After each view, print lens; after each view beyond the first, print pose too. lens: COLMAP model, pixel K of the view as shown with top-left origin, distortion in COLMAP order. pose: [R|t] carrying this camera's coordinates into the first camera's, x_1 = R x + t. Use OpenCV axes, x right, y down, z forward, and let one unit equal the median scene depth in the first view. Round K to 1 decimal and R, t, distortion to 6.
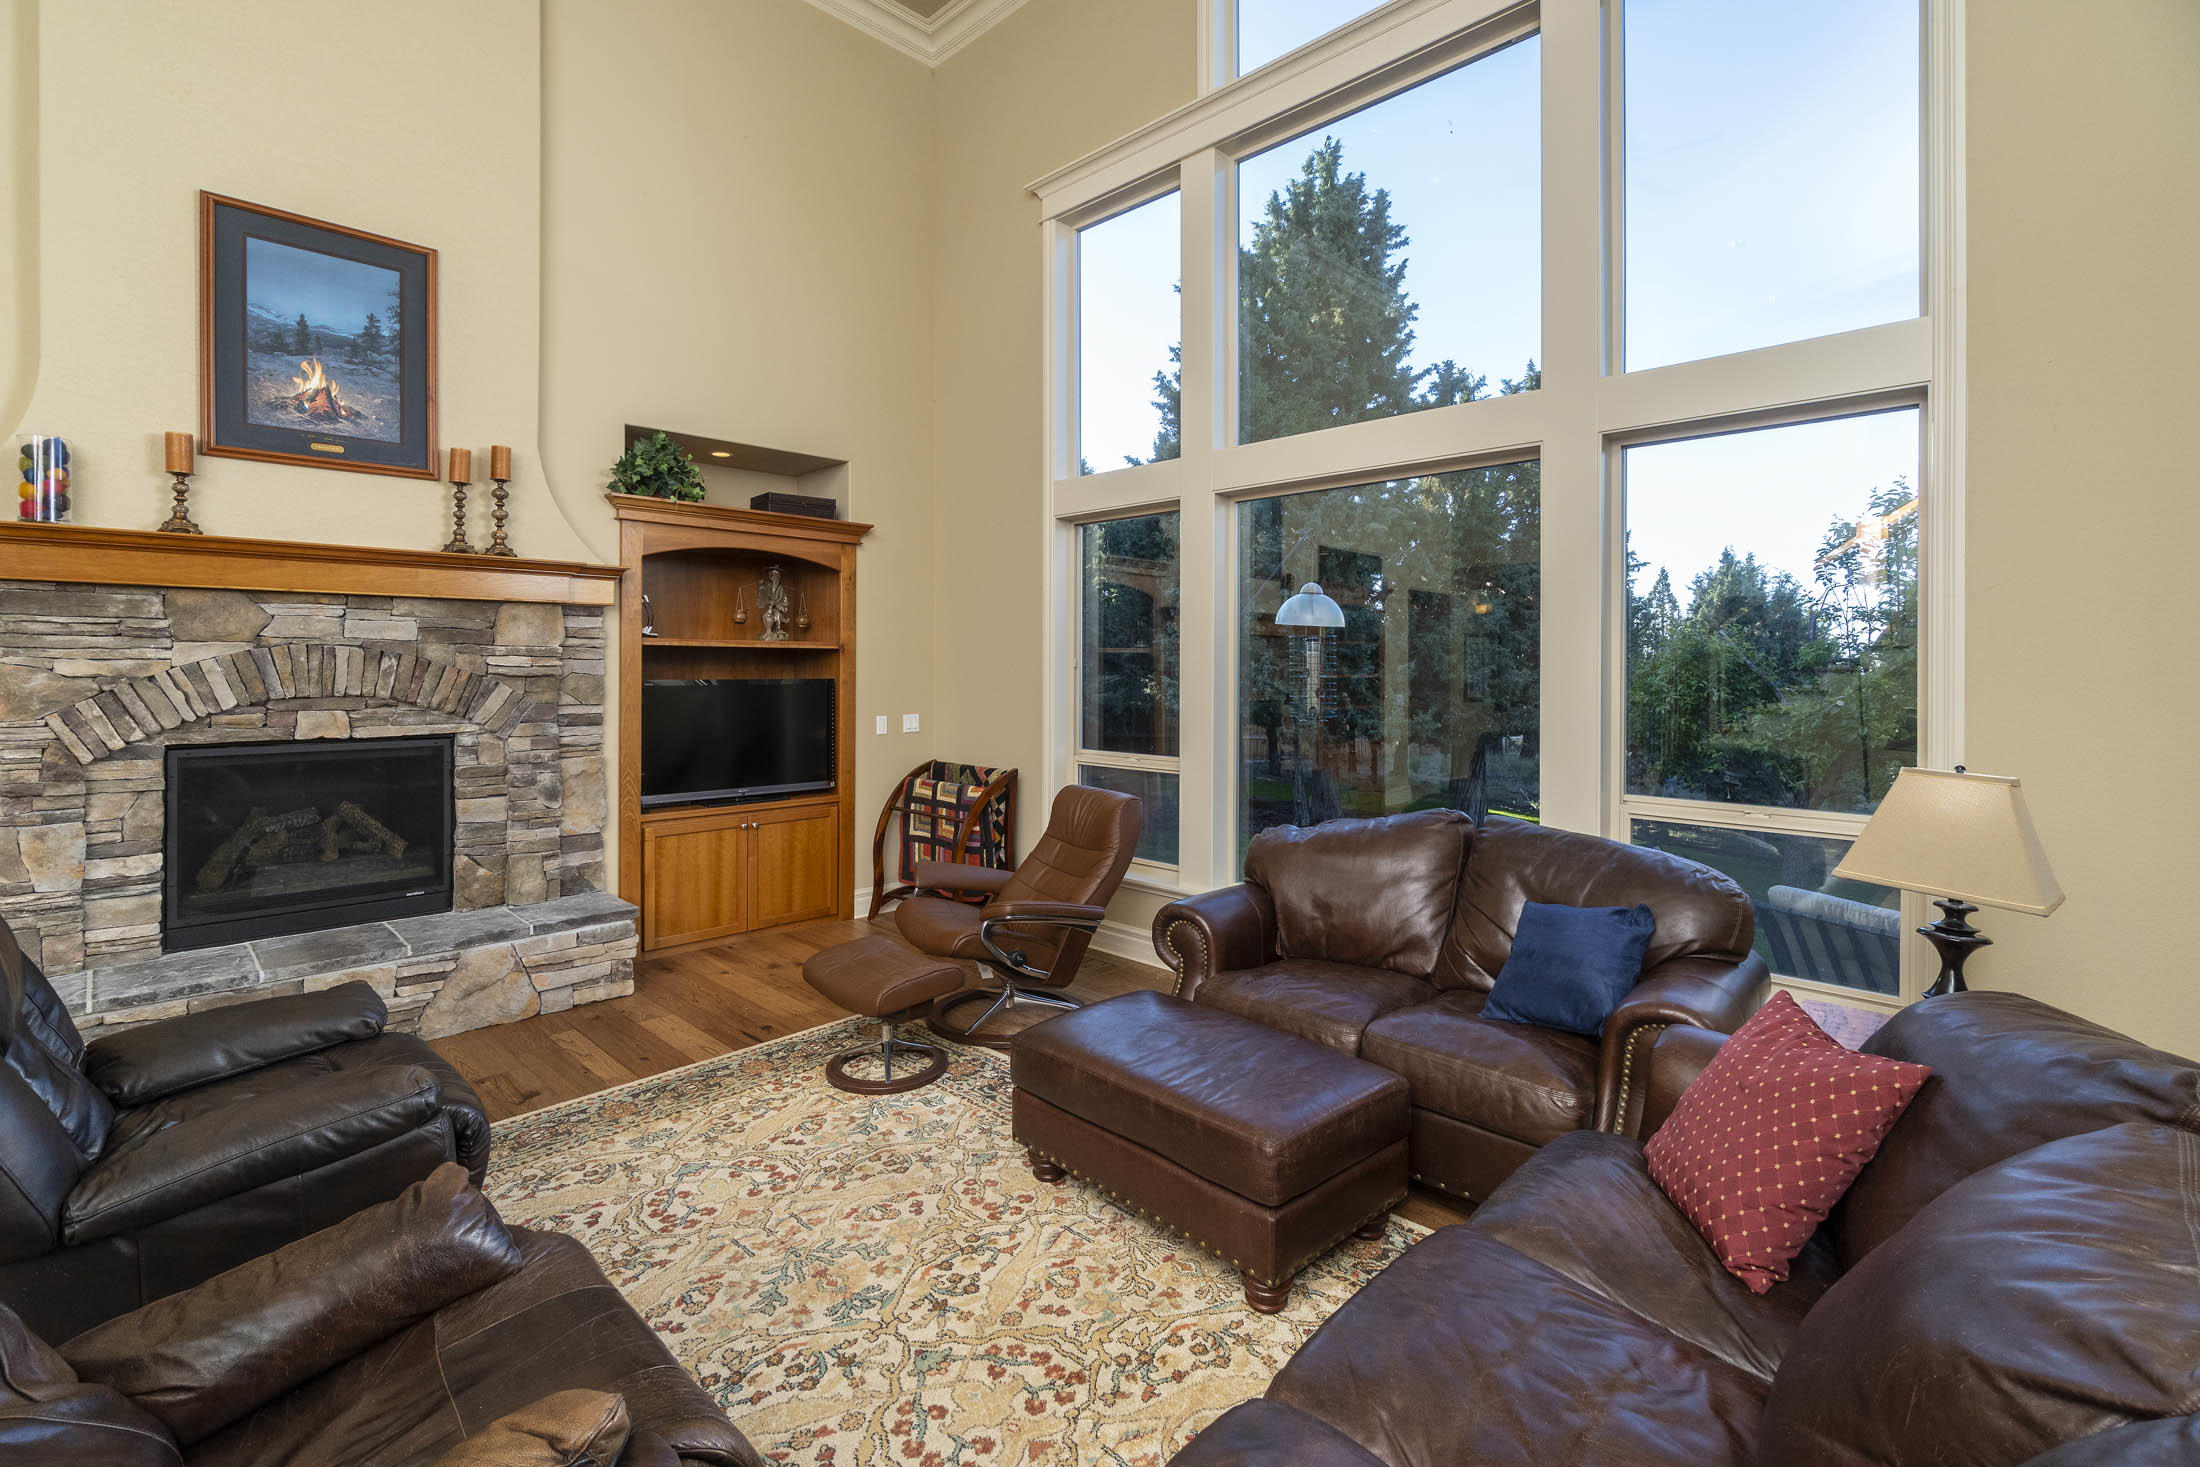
lens RADIAL K [[955.8, 0, 1094.0], [0, 955.8, 666.0], [0, 0, 1]] dist [-0.005265, 0.000091]
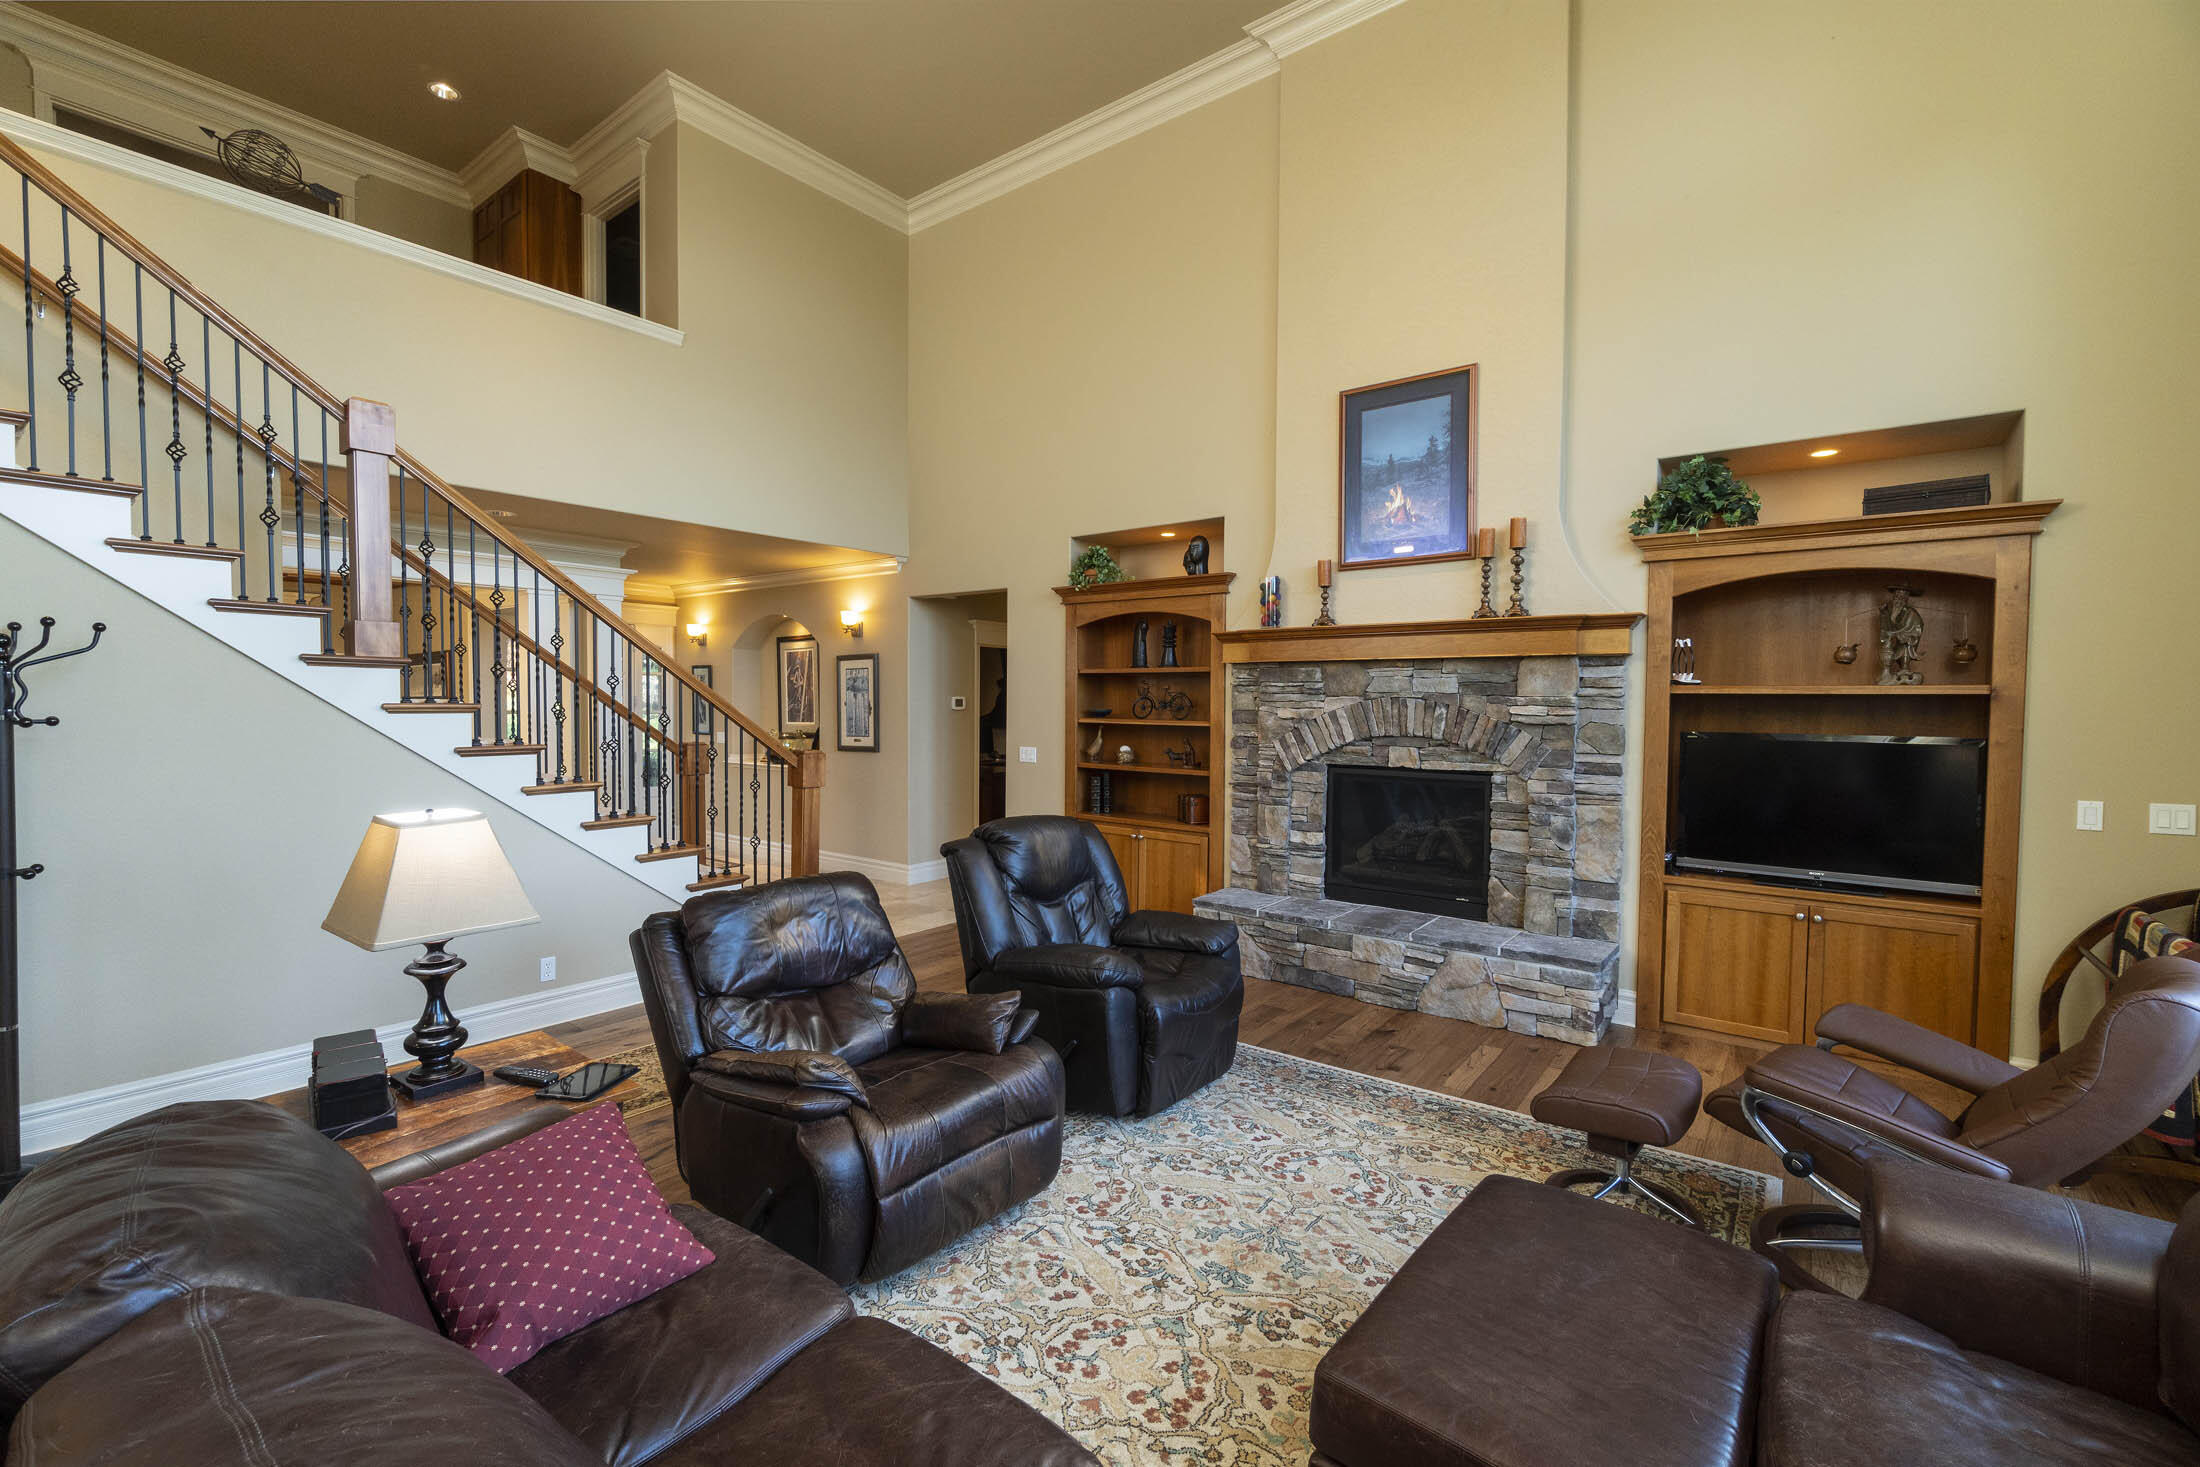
lens RADIAL K [[1002.8, 0, 1100.0], [0, 1002.8, 733.5], [0, 0, 1]] dist [-0.004268, -0.000185]
pose [[0.094066, 0.030597, -0.995096, 0.543190], [-0.005906, 0.999527, 0.030175, -0.011627], [0.995548, 0.003039, 0.094203, 0.433458]]
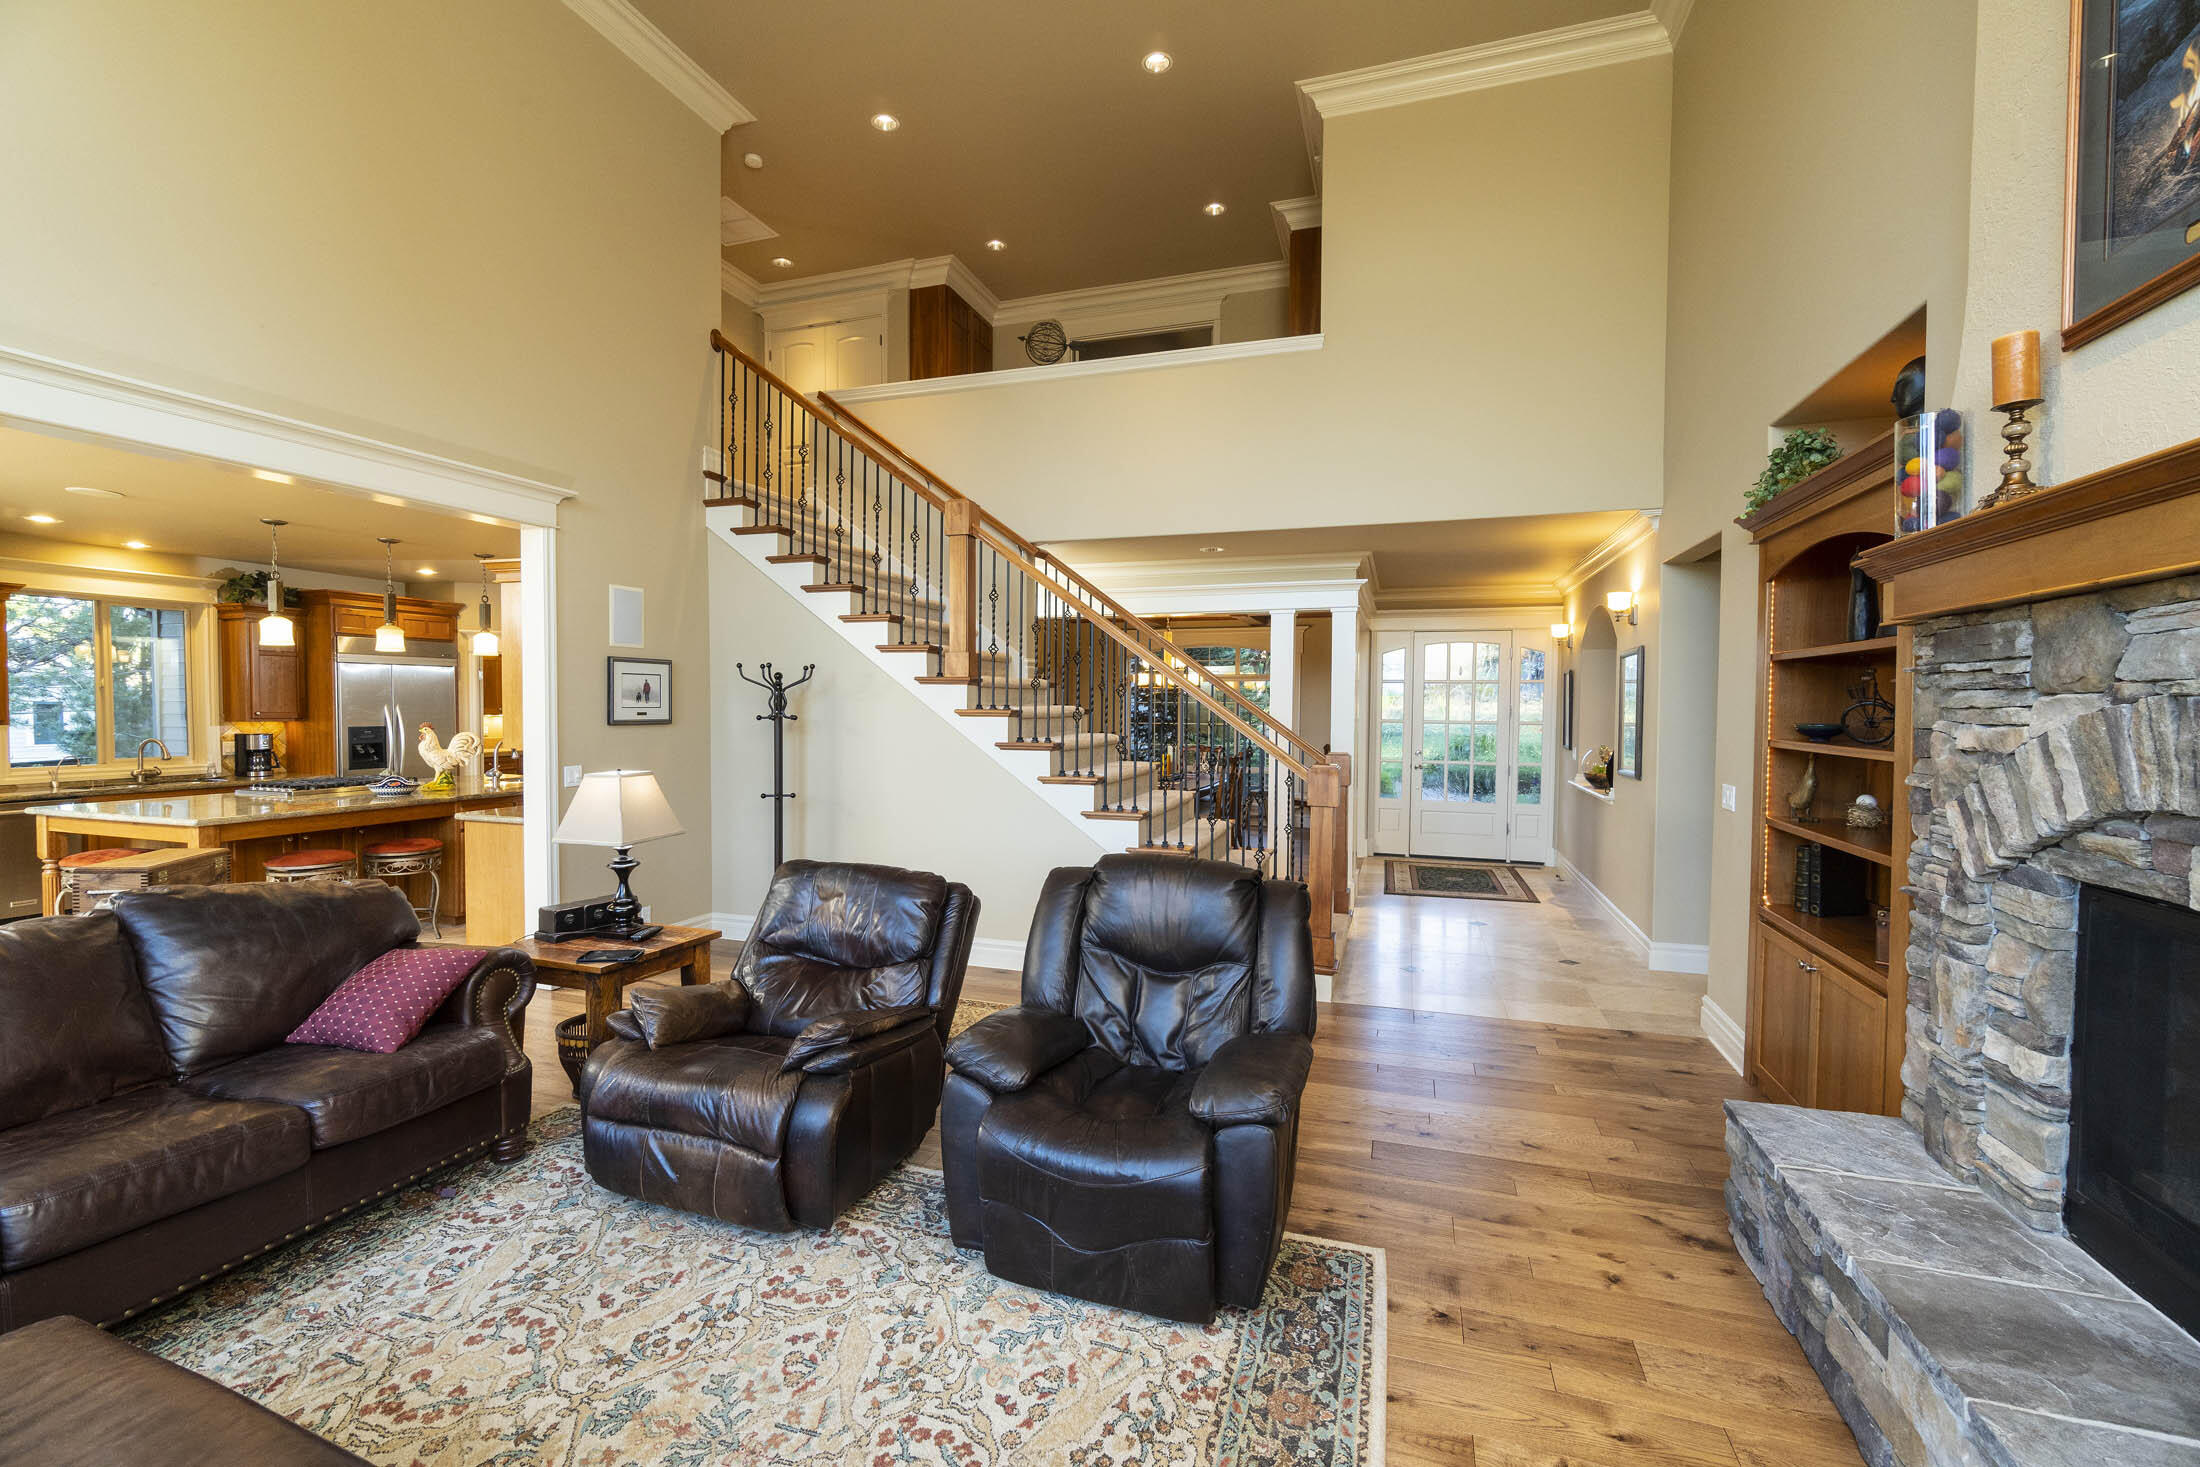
lens RADIAL K [[946.9, 0, 1009.9], [0, 946.9, 732.8], [0, 0, 1]] dist [-0.003373, -0.000143]
pose [[-0.931399, 0.001615, -0.363996, -0.156705], [-0.008980, 0.999584, 0.027413, -0.011791], [0.363889, 0.028801, -0.930997, 1.166001]]
